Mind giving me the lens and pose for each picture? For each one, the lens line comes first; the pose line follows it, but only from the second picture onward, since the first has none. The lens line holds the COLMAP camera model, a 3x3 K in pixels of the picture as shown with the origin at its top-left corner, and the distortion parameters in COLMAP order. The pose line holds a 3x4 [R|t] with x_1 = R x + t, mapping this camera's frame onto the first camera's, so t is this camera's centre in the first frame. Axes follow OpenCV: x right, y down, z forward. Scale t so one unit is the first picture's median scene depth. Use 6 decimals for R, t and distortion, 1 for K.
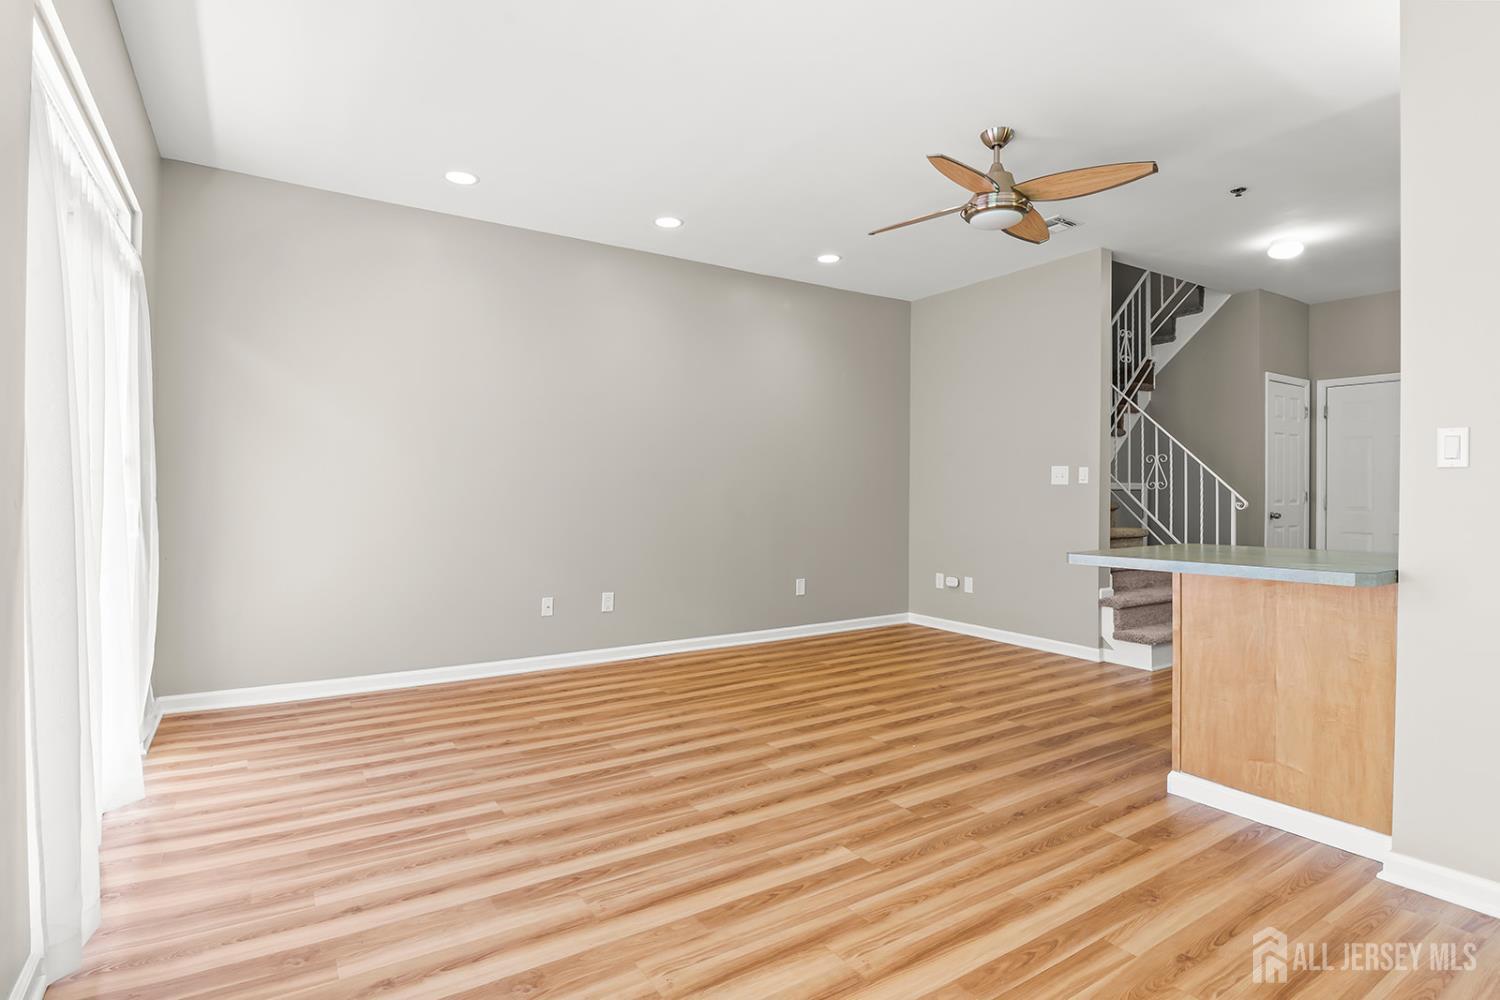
lens RADIAL K [[749.7, 0, 745.4], [0, 749.7, 496.8], [0, 0, 1]] dist [-0.001008, -0.006322]
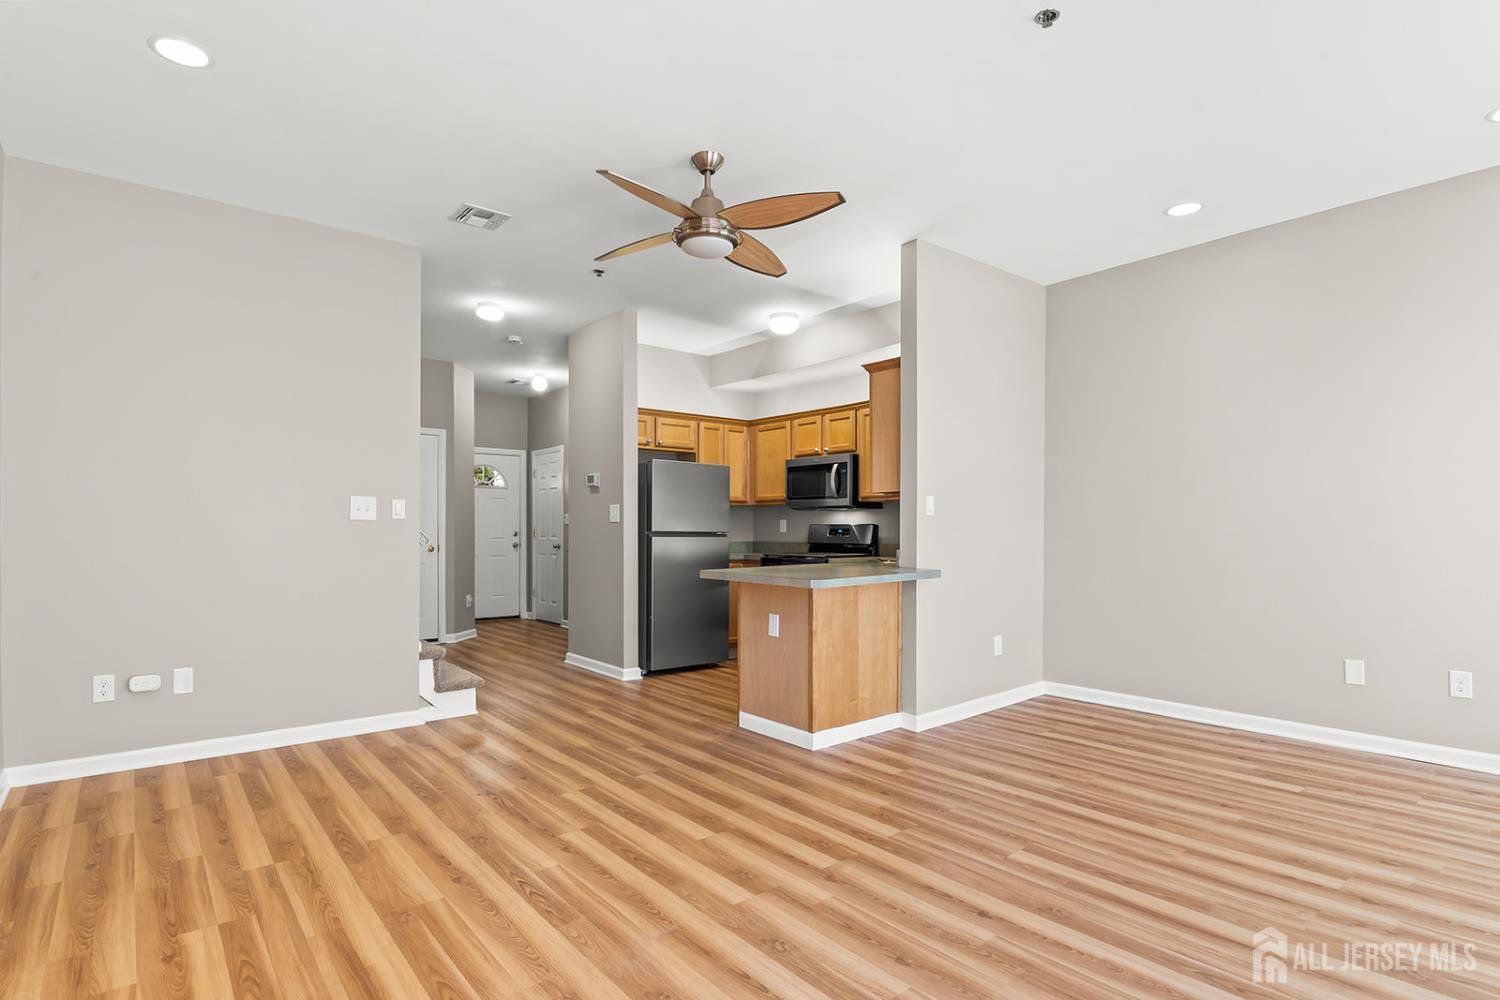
lens RADIAL K [[749.7, 0, 748.6], [0, 749.7, 516.9], [0, 0, 1]] dist [-0.001008, -0.006322]
pose [[-0.118190, 0.011079, 0.992929, -0.733056], [0.006949, 0.999922, -0.010330, -0.014665], [-0.992967, 0.005679, -0.118258, 1.206706]]
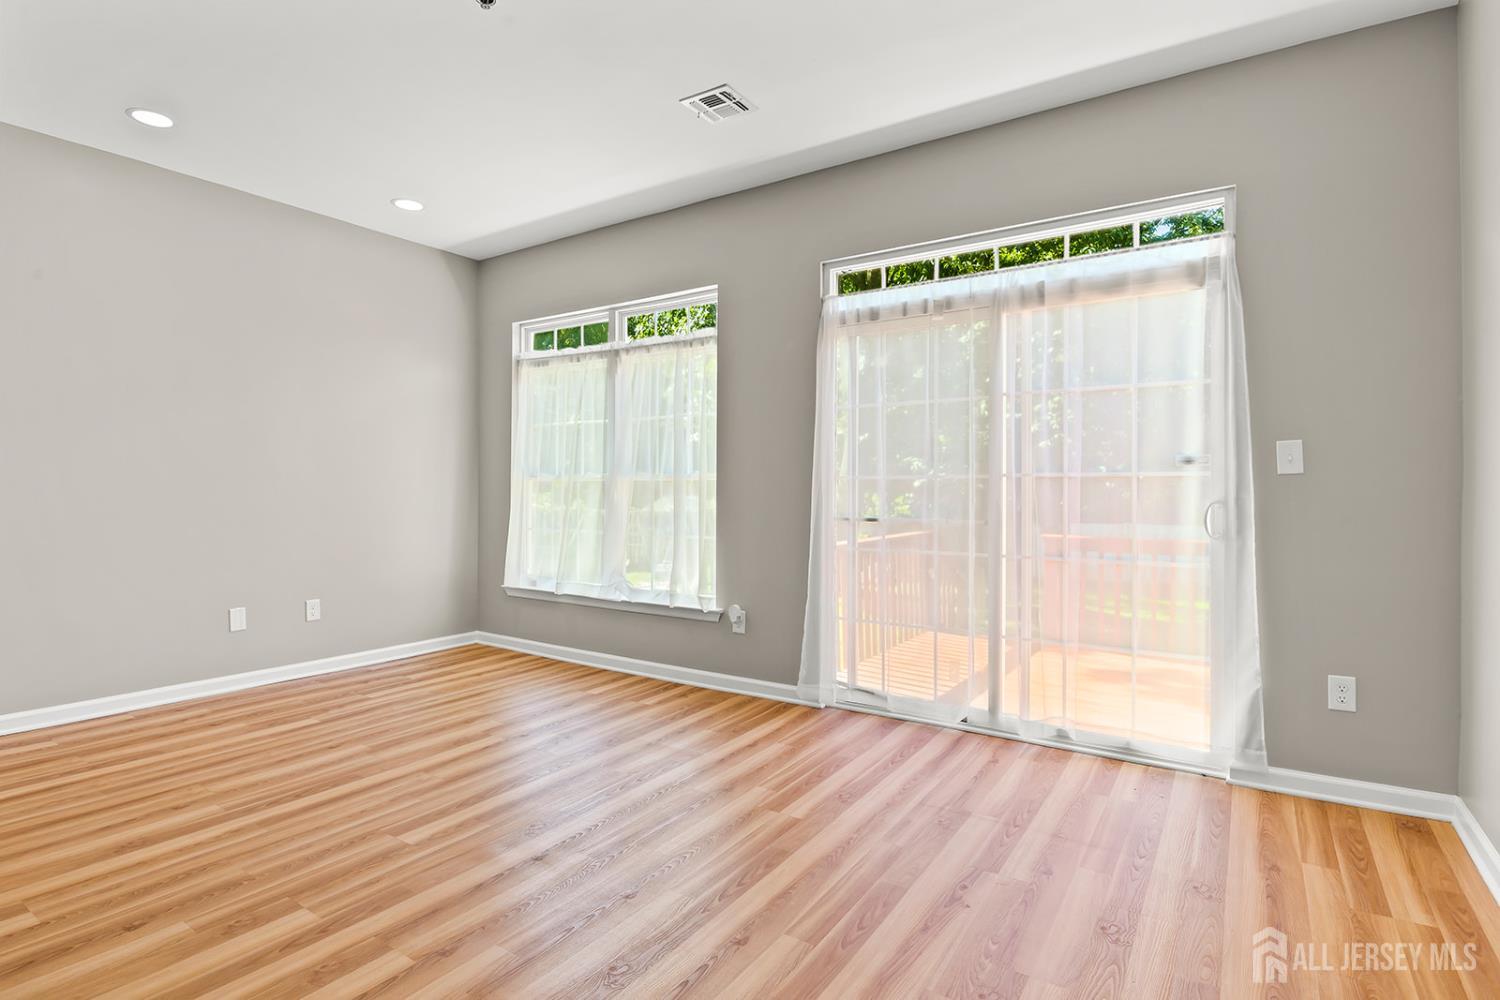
lens RADIAL K [[749.7, 0, 747.4], [0, 749.7, 494.9], [0, 0, 1]] dist [-0.001008, -0.006322]
pose [[-0.917639, -0.006169, -0.397368, 0.095094], [-0.009914, 0.999924, 0.007372, -0.005846], [0.397292, 0.010704, -0.917630, 1.675145]]
